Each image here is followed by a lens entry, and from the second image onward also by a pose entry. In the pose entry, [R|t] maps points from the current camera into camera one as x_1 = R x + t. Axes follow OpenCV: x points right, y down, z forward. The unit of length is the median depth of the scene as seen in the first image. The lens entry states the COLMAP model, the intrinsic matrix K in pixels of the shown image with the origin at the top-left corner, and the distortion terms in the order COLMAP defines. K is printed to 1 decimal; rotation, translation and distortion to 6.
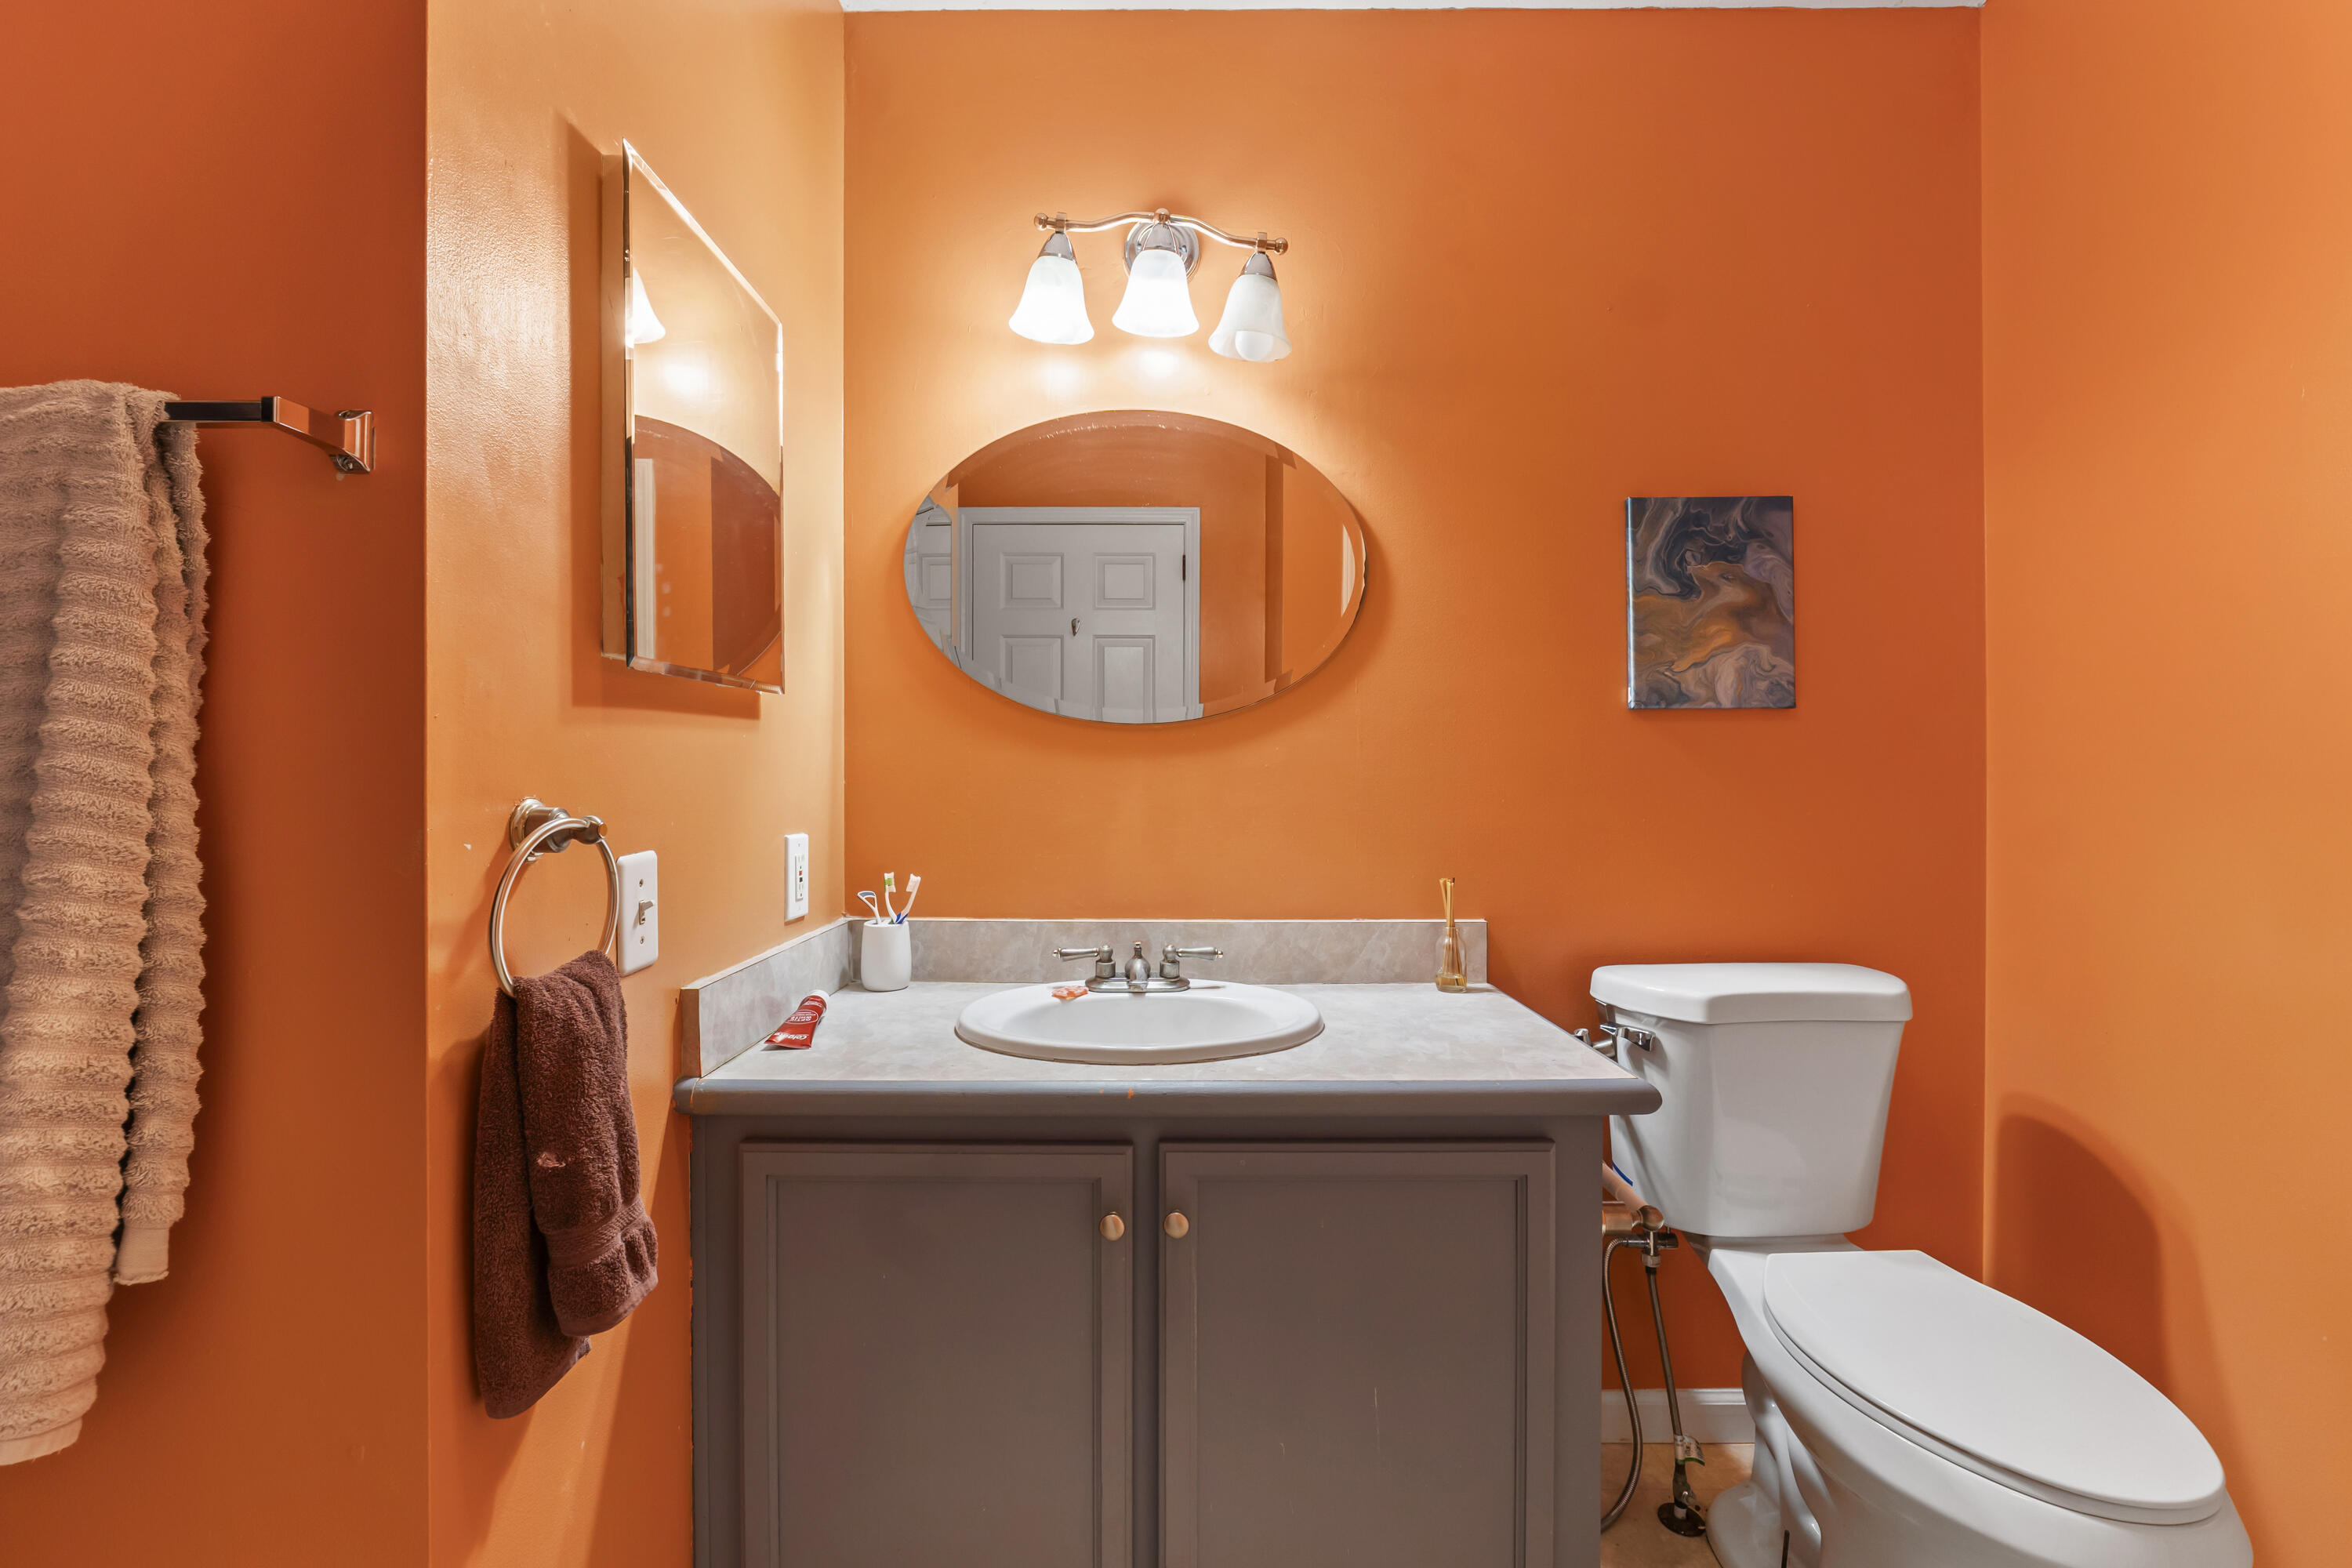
lens RADIAL K [[993.5, 0, 1177.6], [0, 993.5, 787.0], [0, 0, 1]] dist [-0.009162, 0.000096]
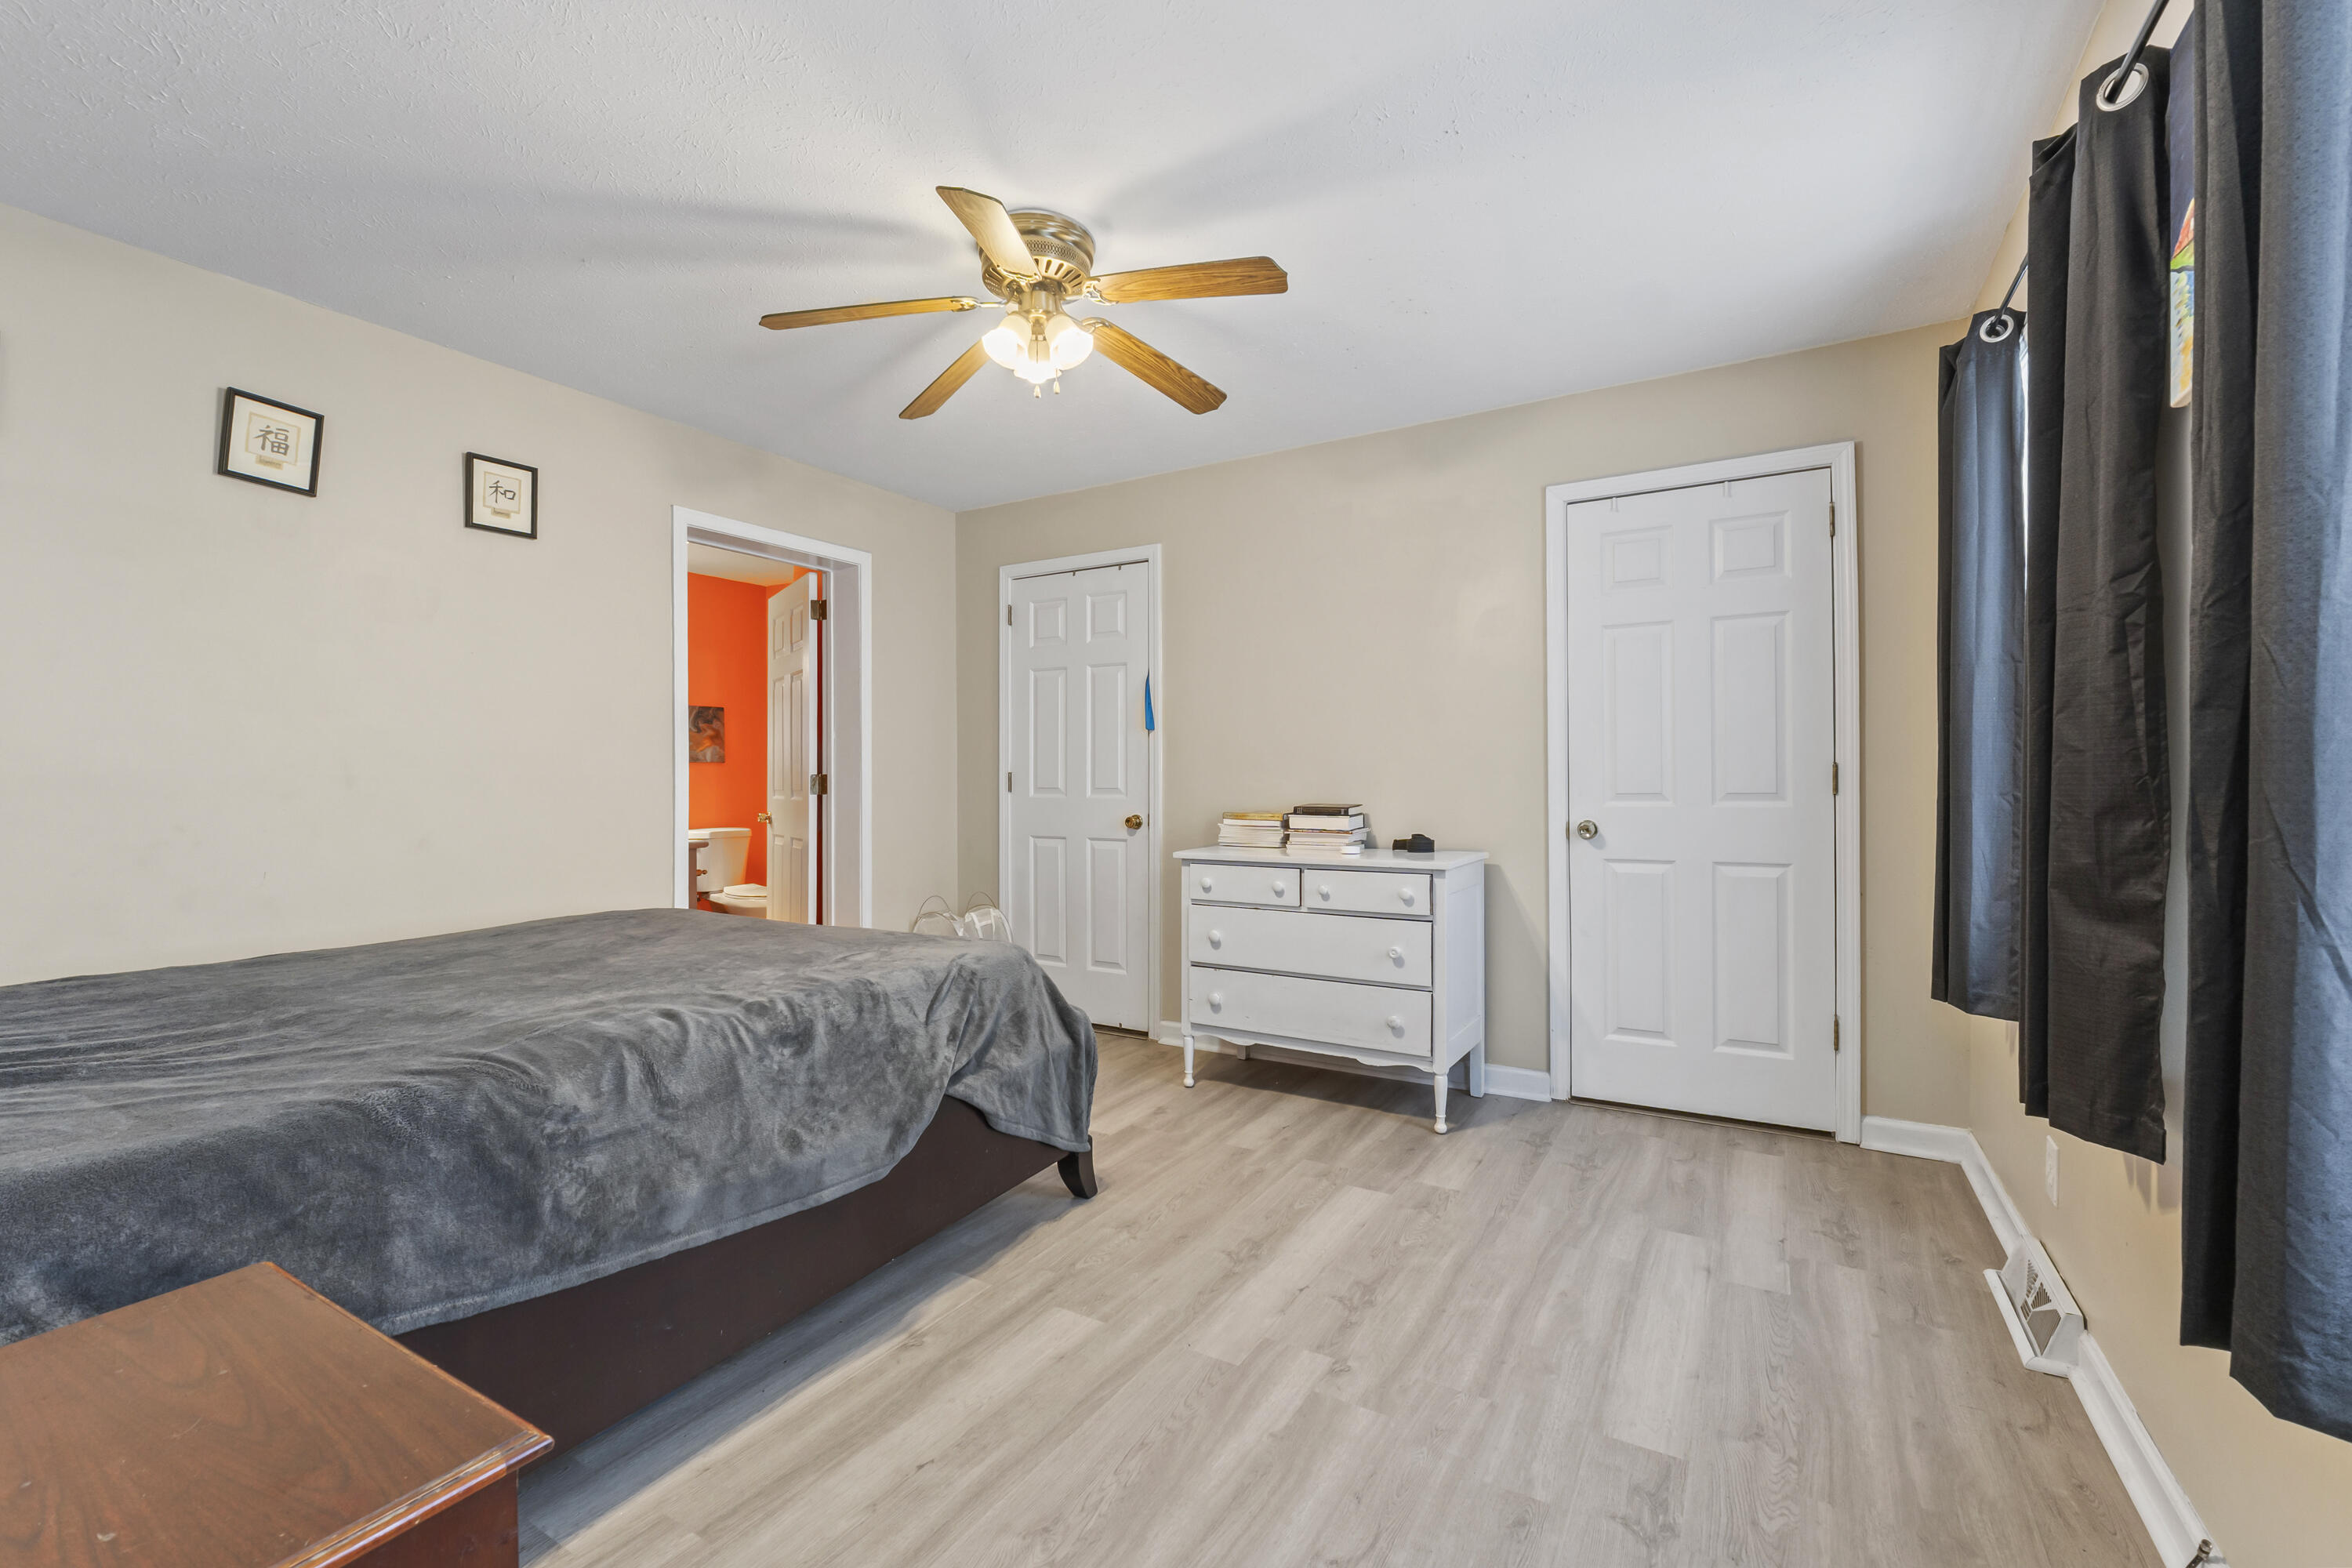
lens RADIAL K [[993.5, 0, 1173.2], [0, 993.5, 797.5], [0, 0, 1]] dist [-0.009162, 0.000096]
pose [[0.486561, -0.006748, 0.873621, -1.920884], [-0.002878, 0.999952, 0.009326, 0.016077], [-0.873642, -0.007052, 0.486518, -2.434394]]
